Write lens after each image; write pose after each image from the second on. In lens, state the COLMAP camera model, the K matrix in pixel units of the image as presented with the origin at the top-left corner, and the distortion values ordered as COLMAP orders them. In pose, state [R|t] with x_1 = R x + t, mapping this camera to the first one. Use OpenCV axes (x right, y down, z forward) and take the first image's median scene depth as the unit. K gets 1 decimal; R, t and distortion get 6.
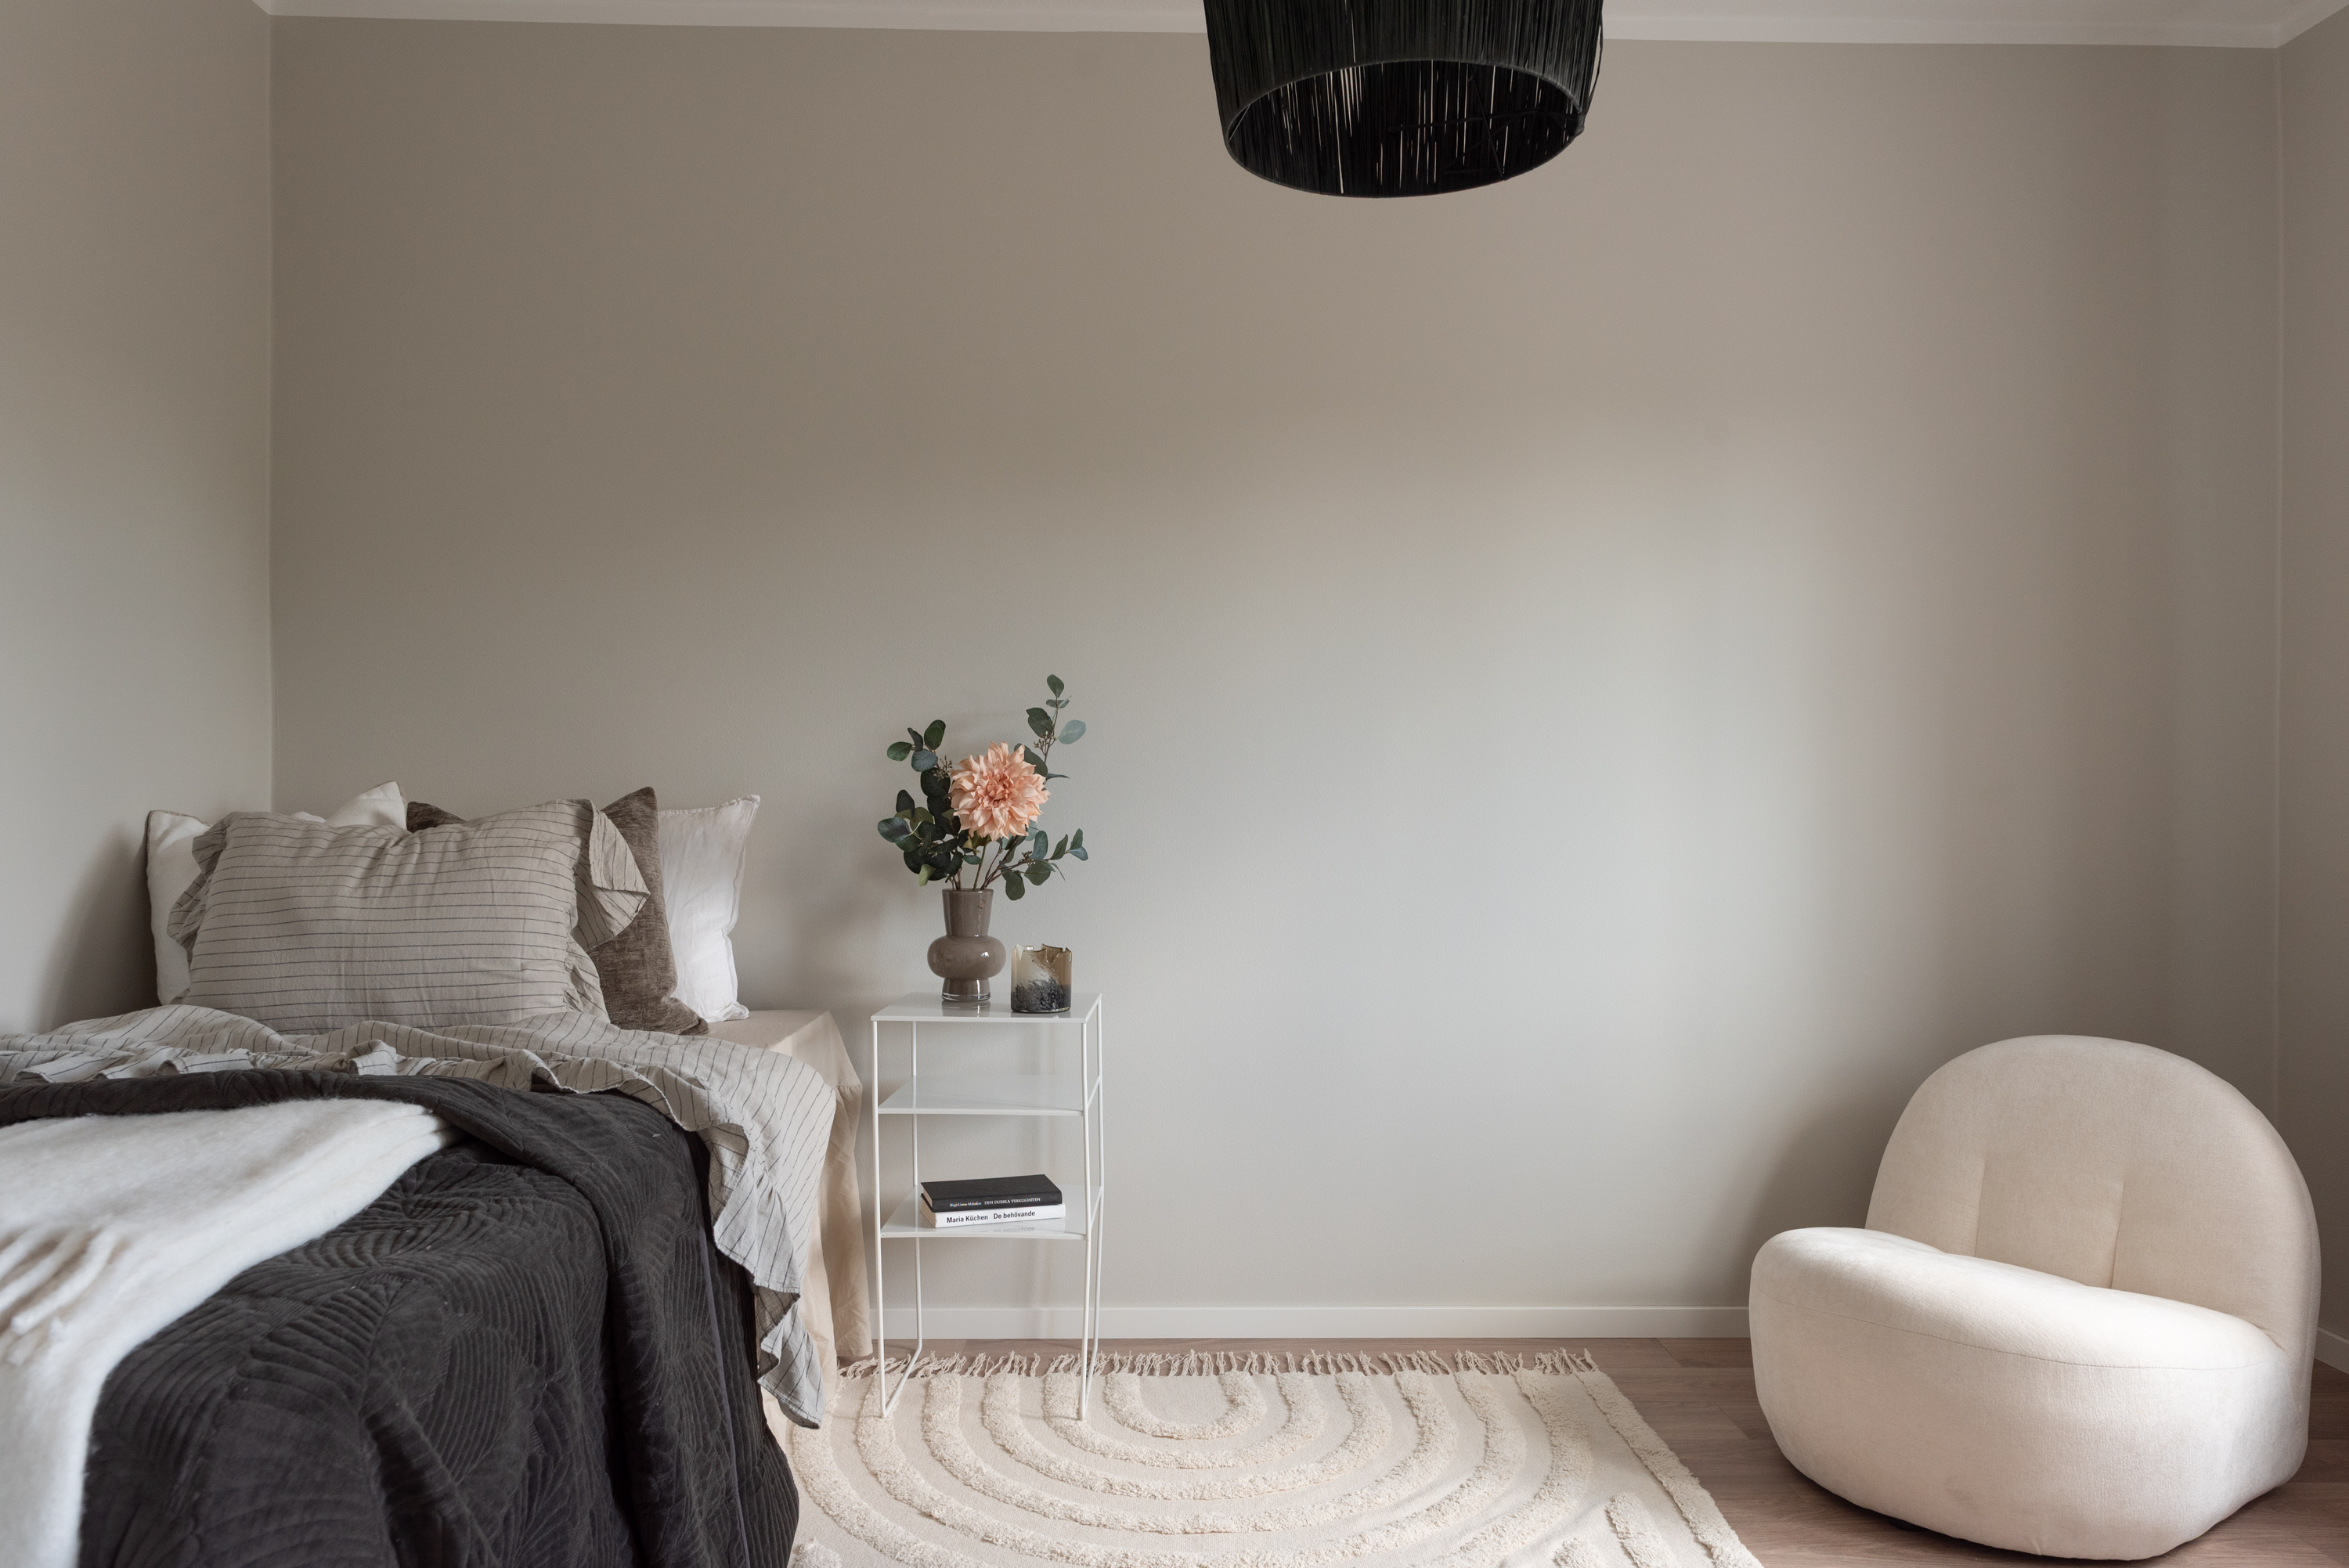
lens RADIAL K [[1636.5, 0, 1179.8], [0, 1636.5, 784.8], [0, 0, 1]] dist [-0.000335, -0.000672]
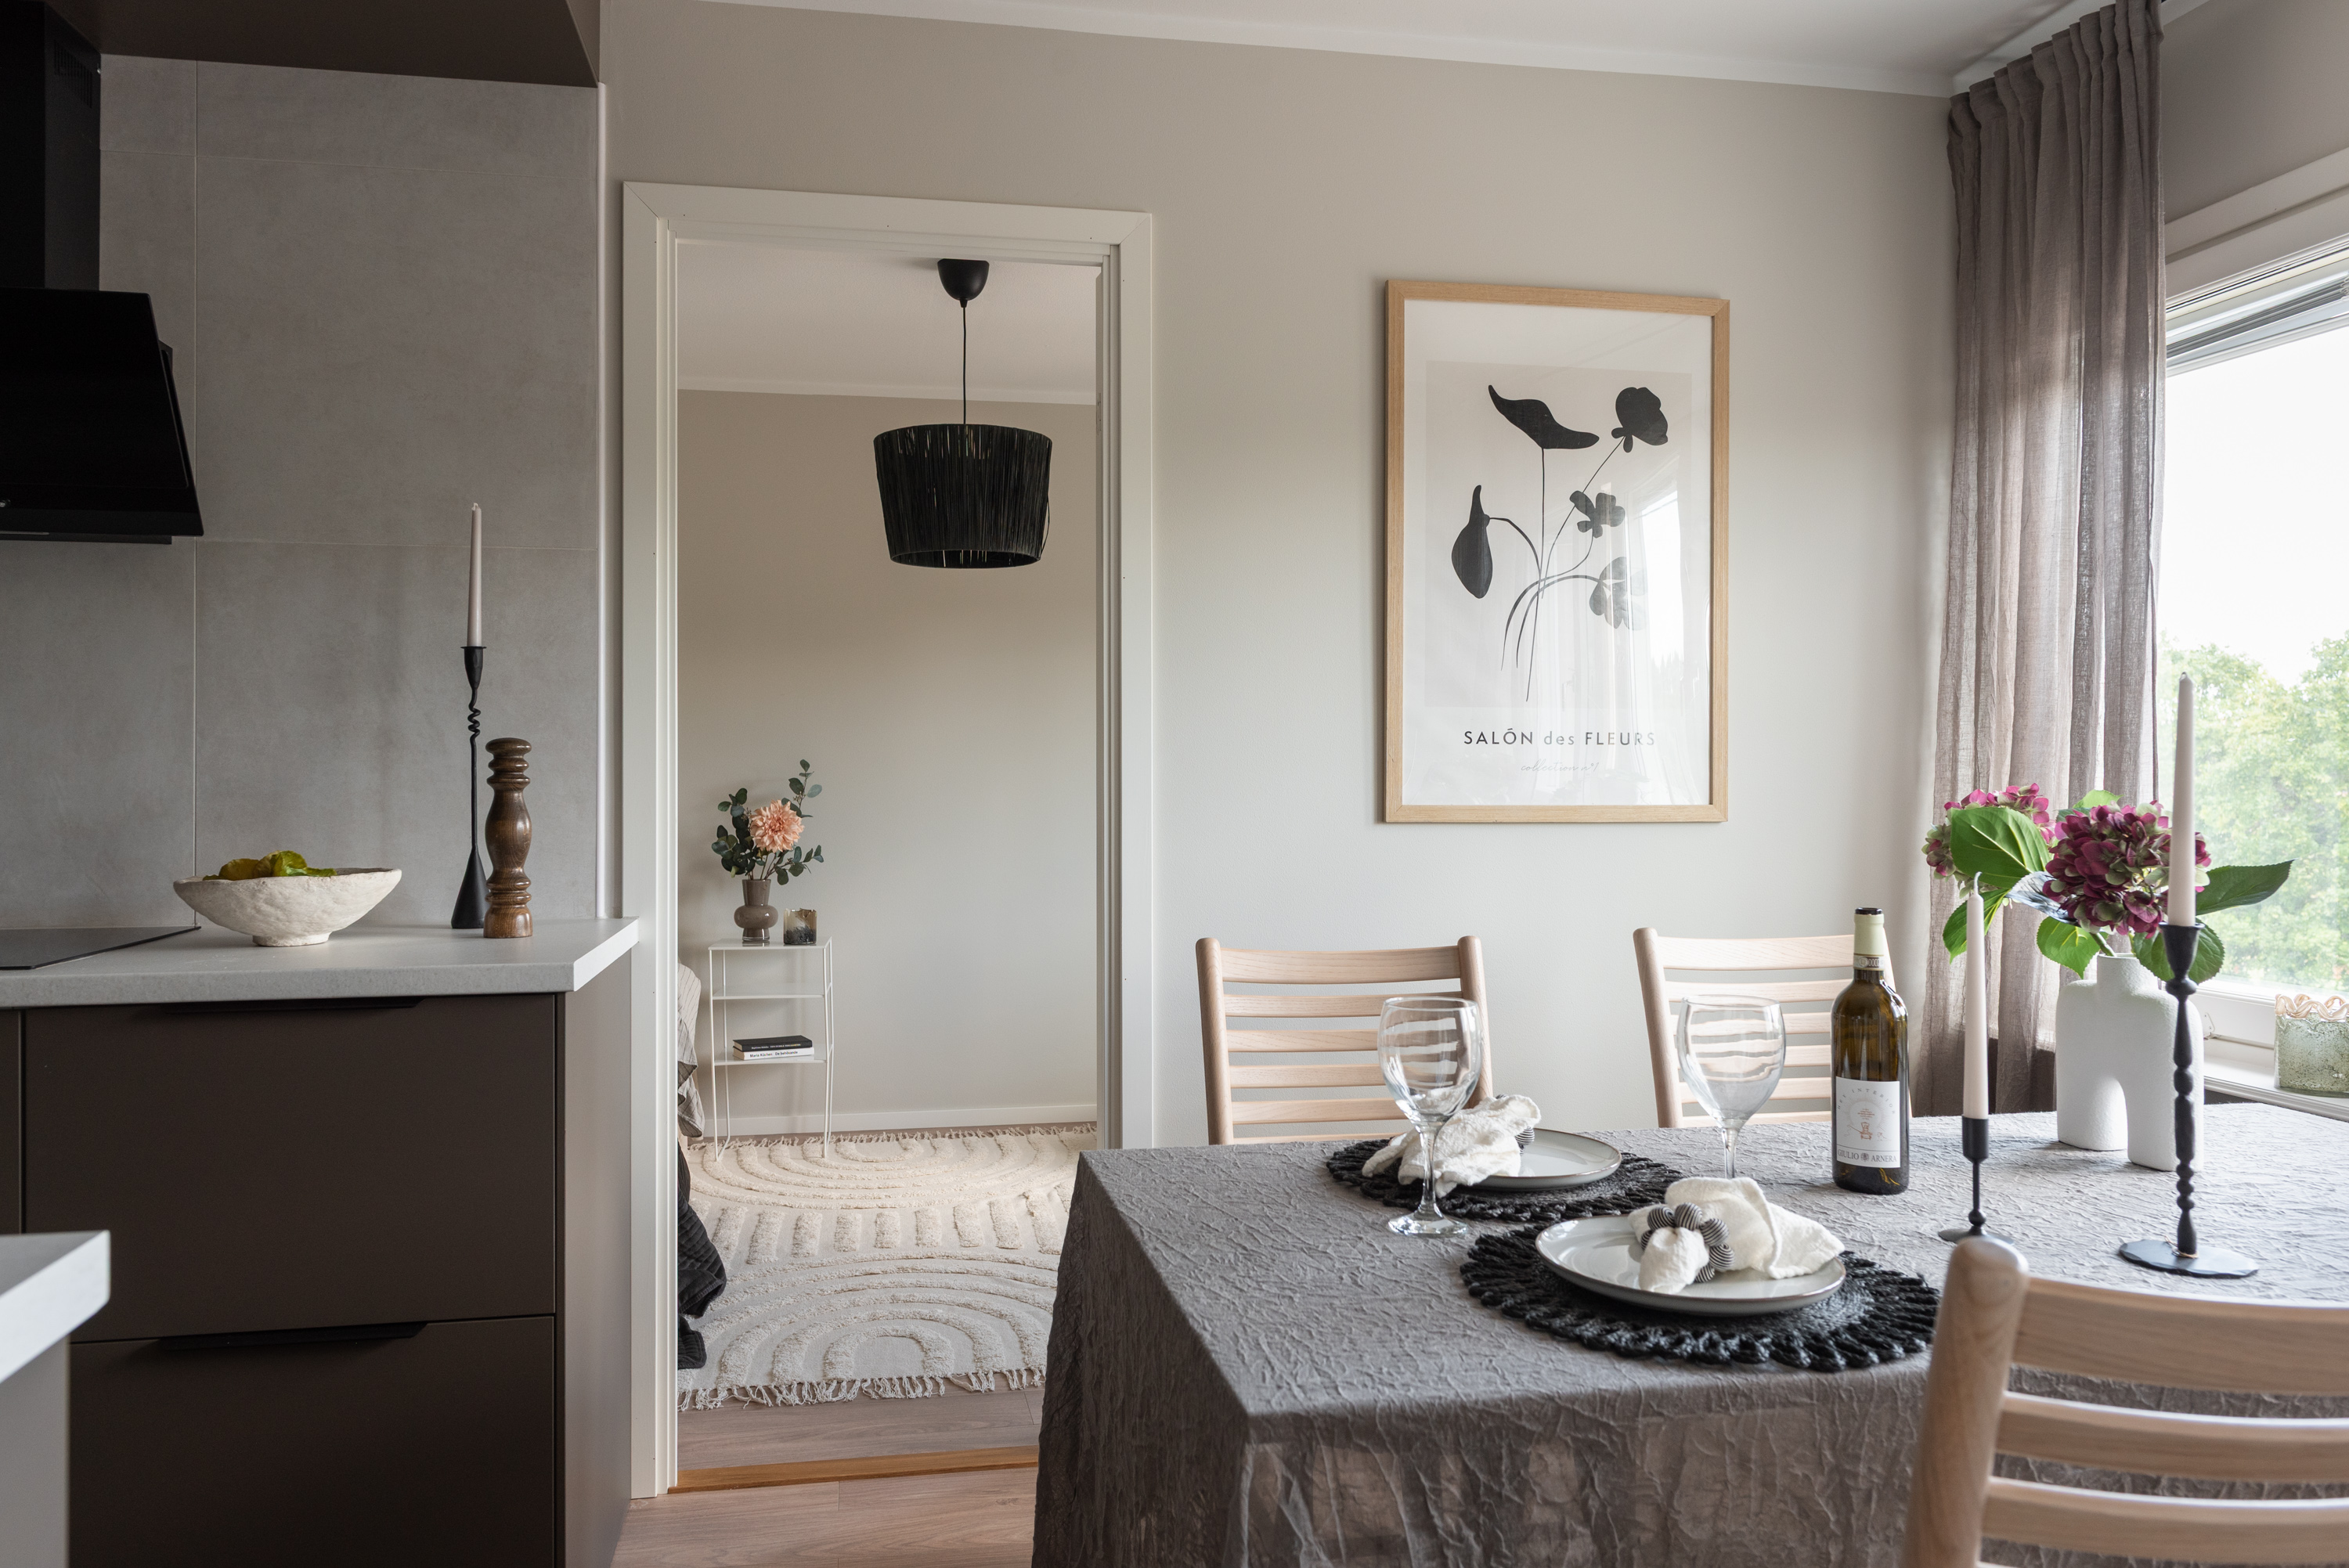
lens RADIAL K [[1636.5, 0, 1158.0], [0, 1636.5, 780.5], [0, 0, 1]] dist [-0.000335, -0.000672]
pose [[0.986324, -0.006022, 0.164709, 0.011025], [0.005989, 0.999982, 0.000697, -0.045155], [-0.164710, 0.000299, 0.986342, -0.878227]]
